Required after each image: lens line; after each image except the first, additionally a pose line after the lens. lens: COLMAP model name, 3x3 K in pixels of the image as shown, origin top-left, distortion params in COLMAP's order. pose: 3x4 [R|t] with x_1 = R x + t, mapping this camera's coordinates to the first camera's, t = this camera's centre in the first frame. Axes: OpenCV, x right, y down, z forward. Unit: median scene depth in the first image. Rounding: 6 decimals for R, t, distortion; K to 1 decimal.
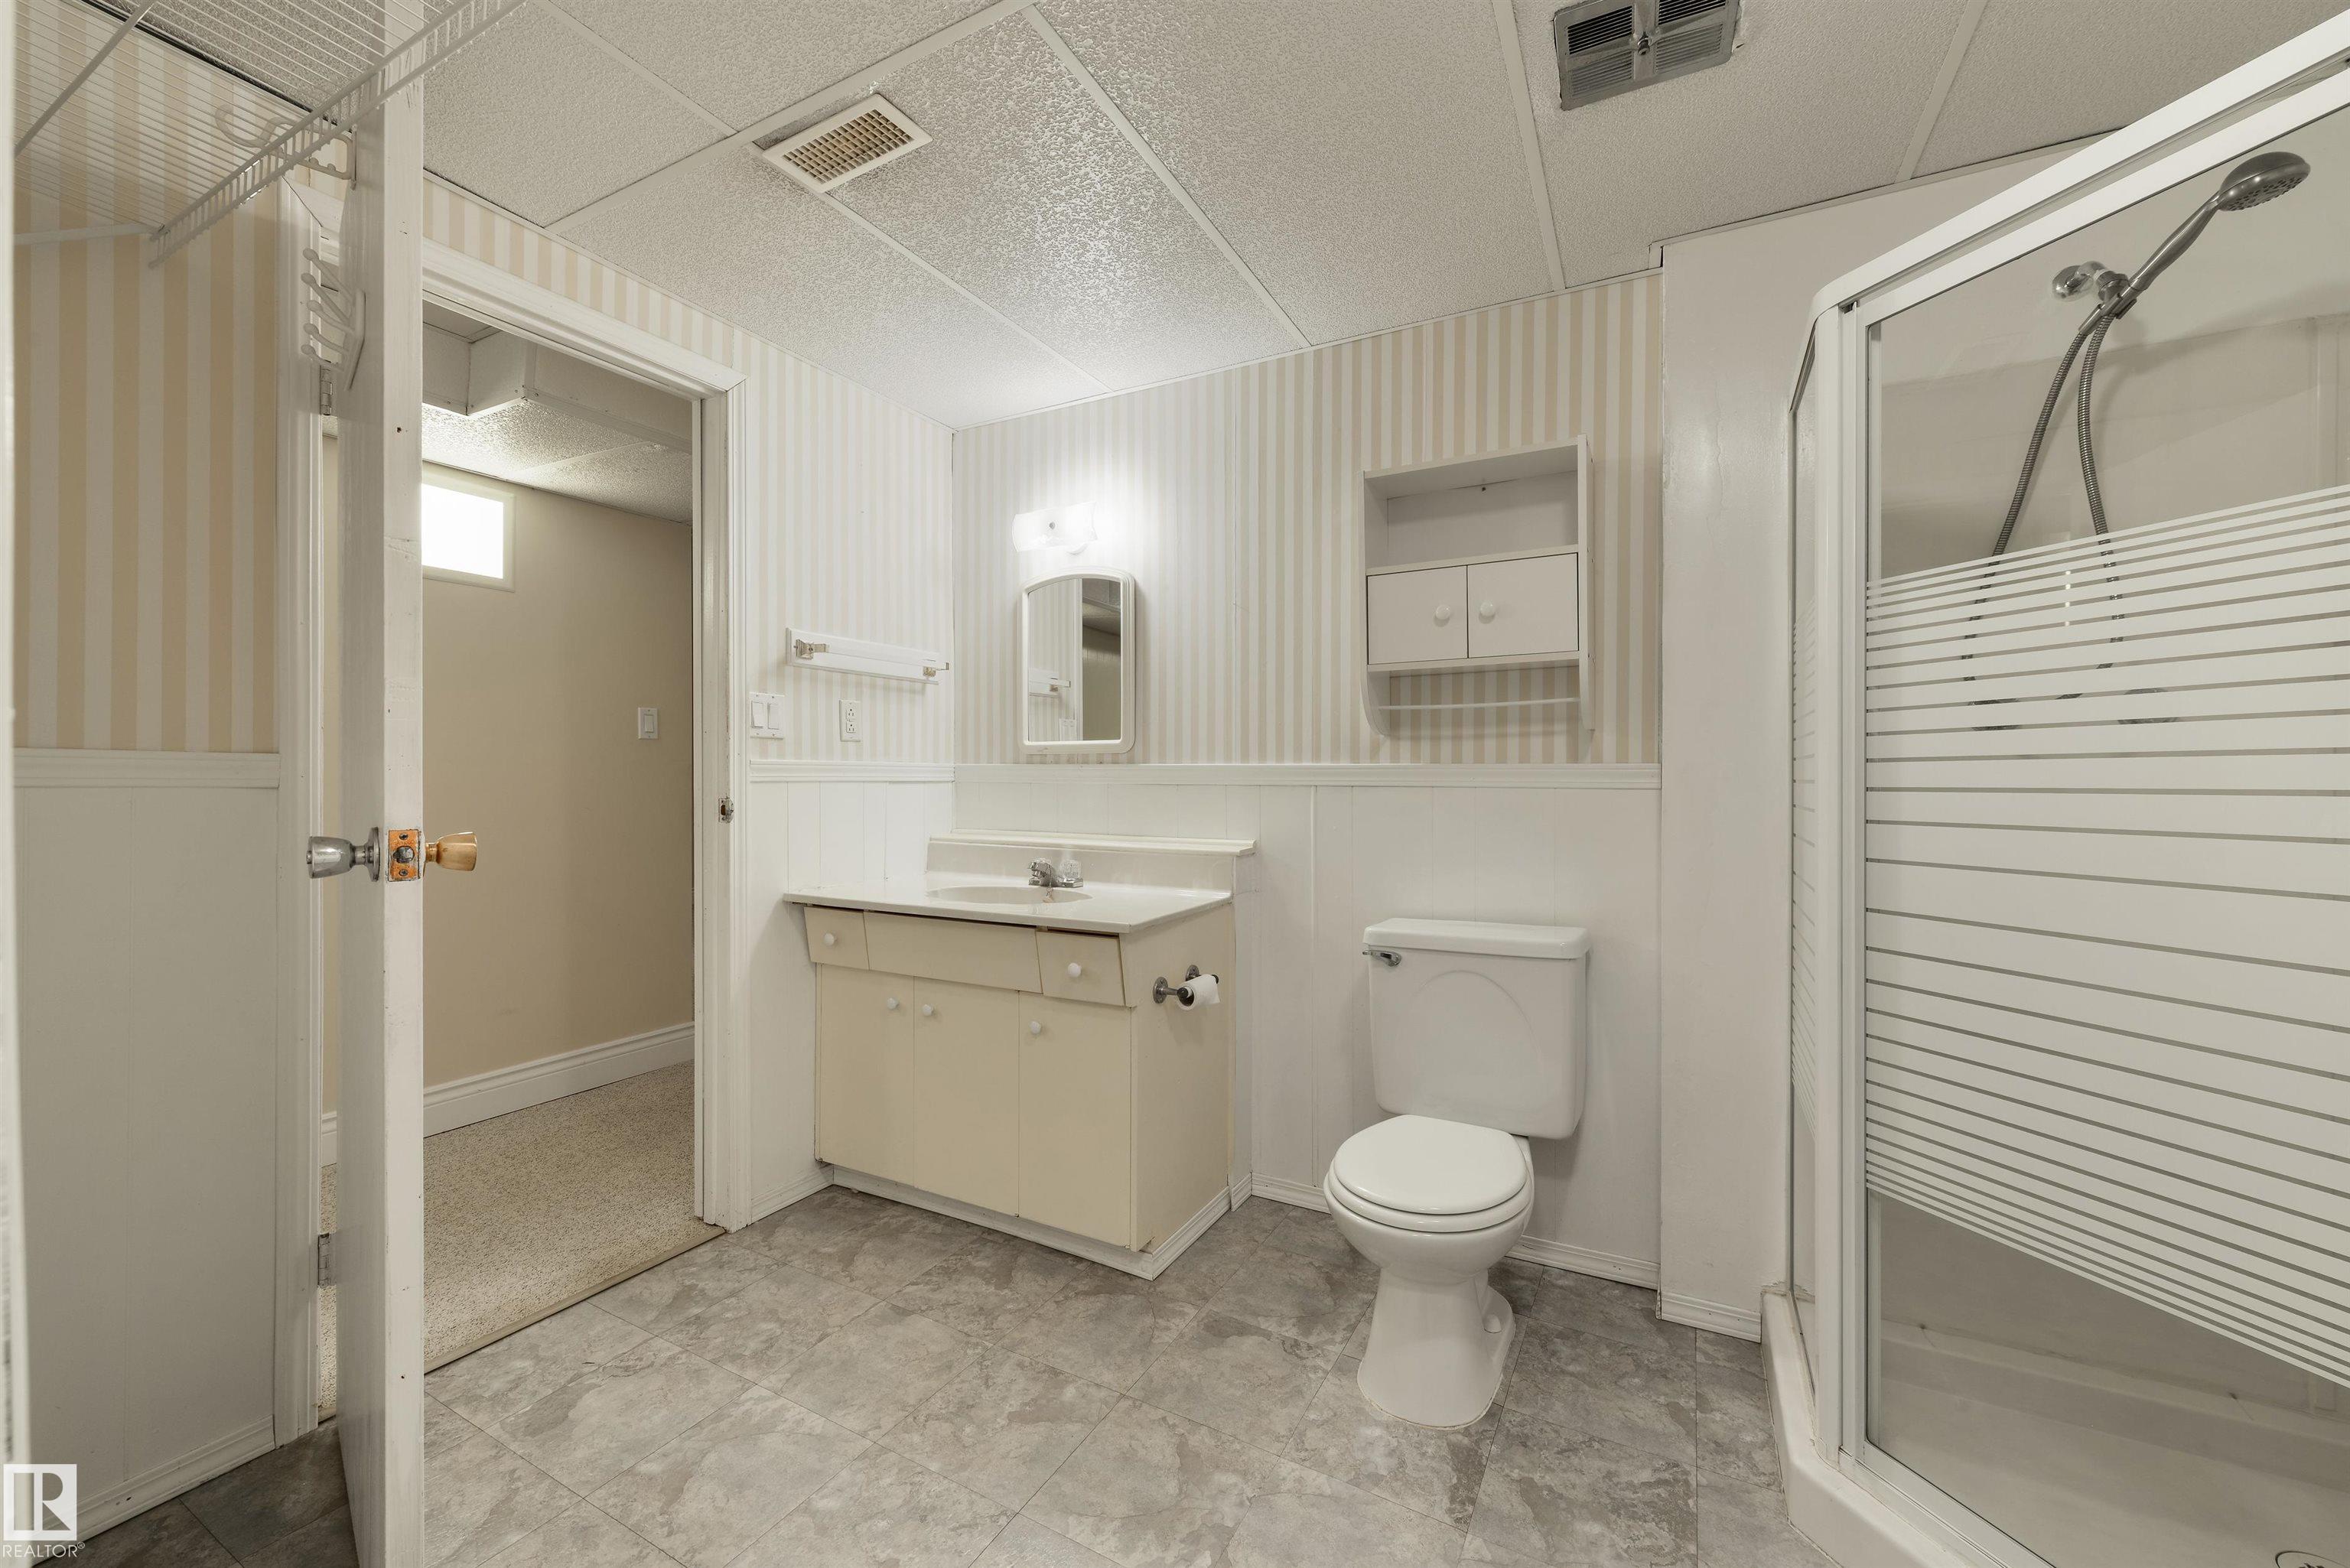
lens RADIAL K [[922.0, 0, 1178.7], [0, 922.0, 774.8], [0, 0, 1]] dist [-0.002357, 0.000247]
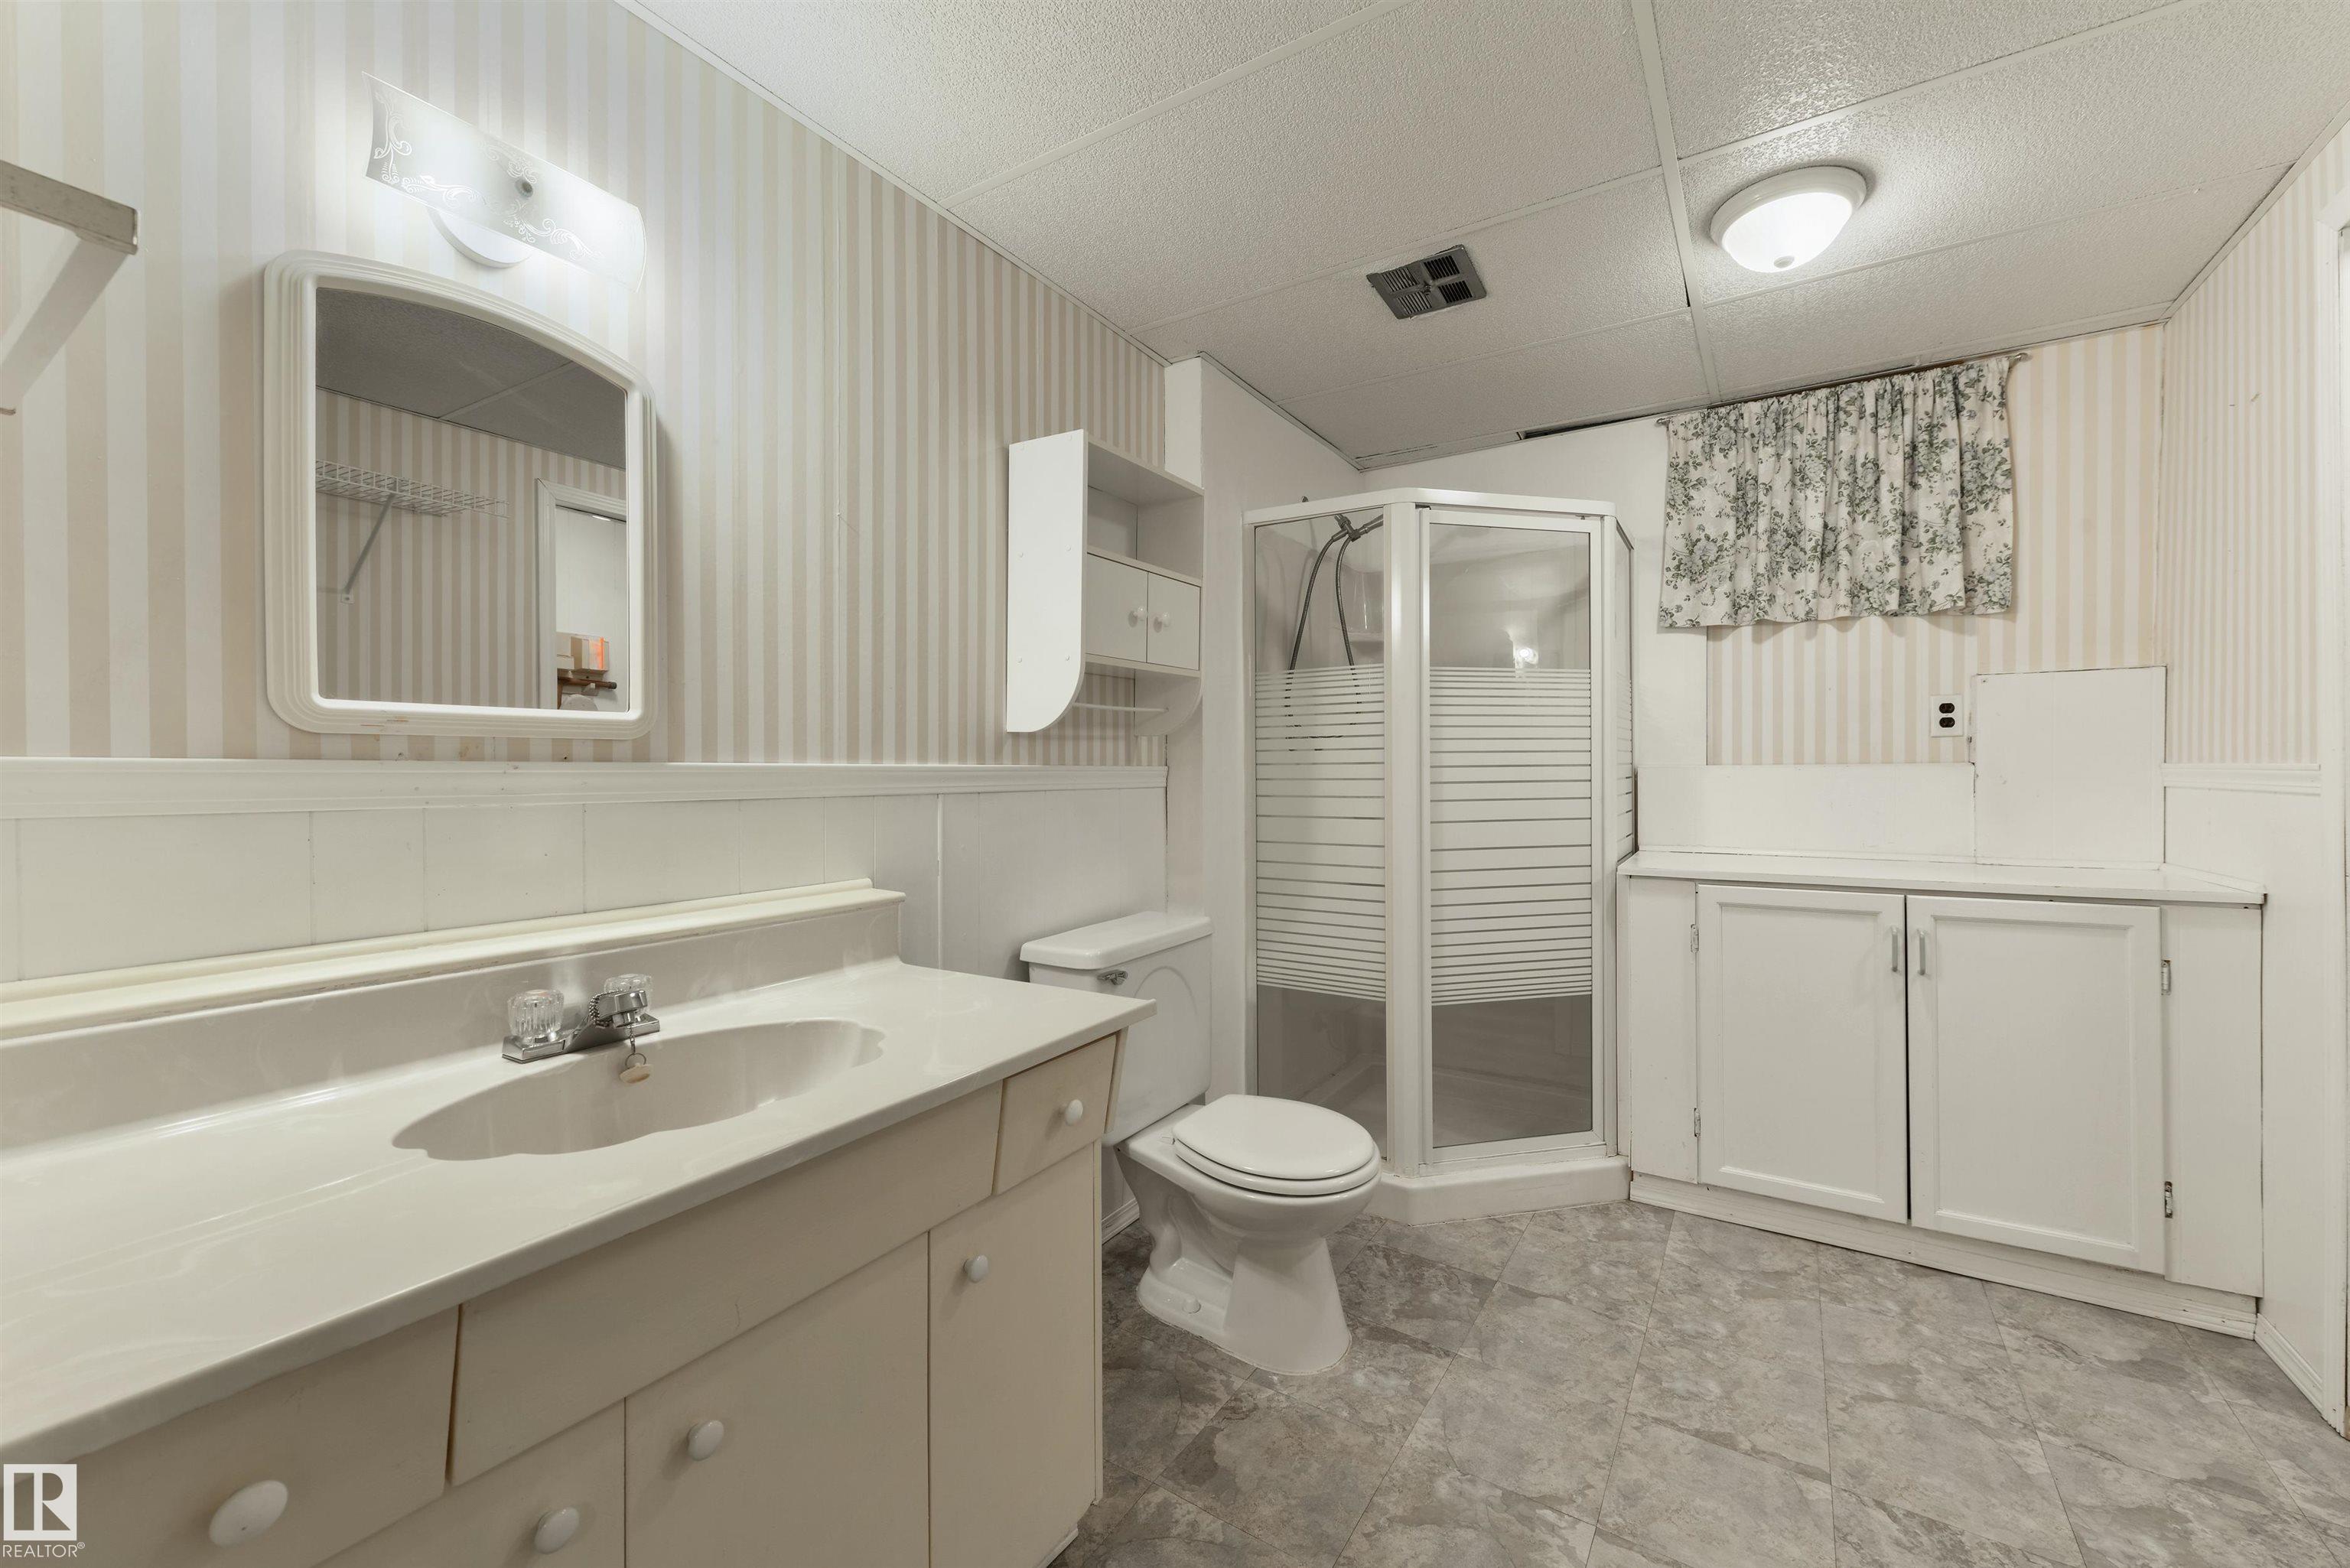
lens RADIAL K [[922.0, 0, 1191.7], [0, 922.0, 776.6], [0, 0, 1]] dist [-0.002357, 0.000247]
pose [[0.067230, -0.005846, 0.997720, -0.680289], [0.008365, 0.999951, 0.005295, -0.005221], [-0.997702, 0.007990, 0.067275, 0.858715]]
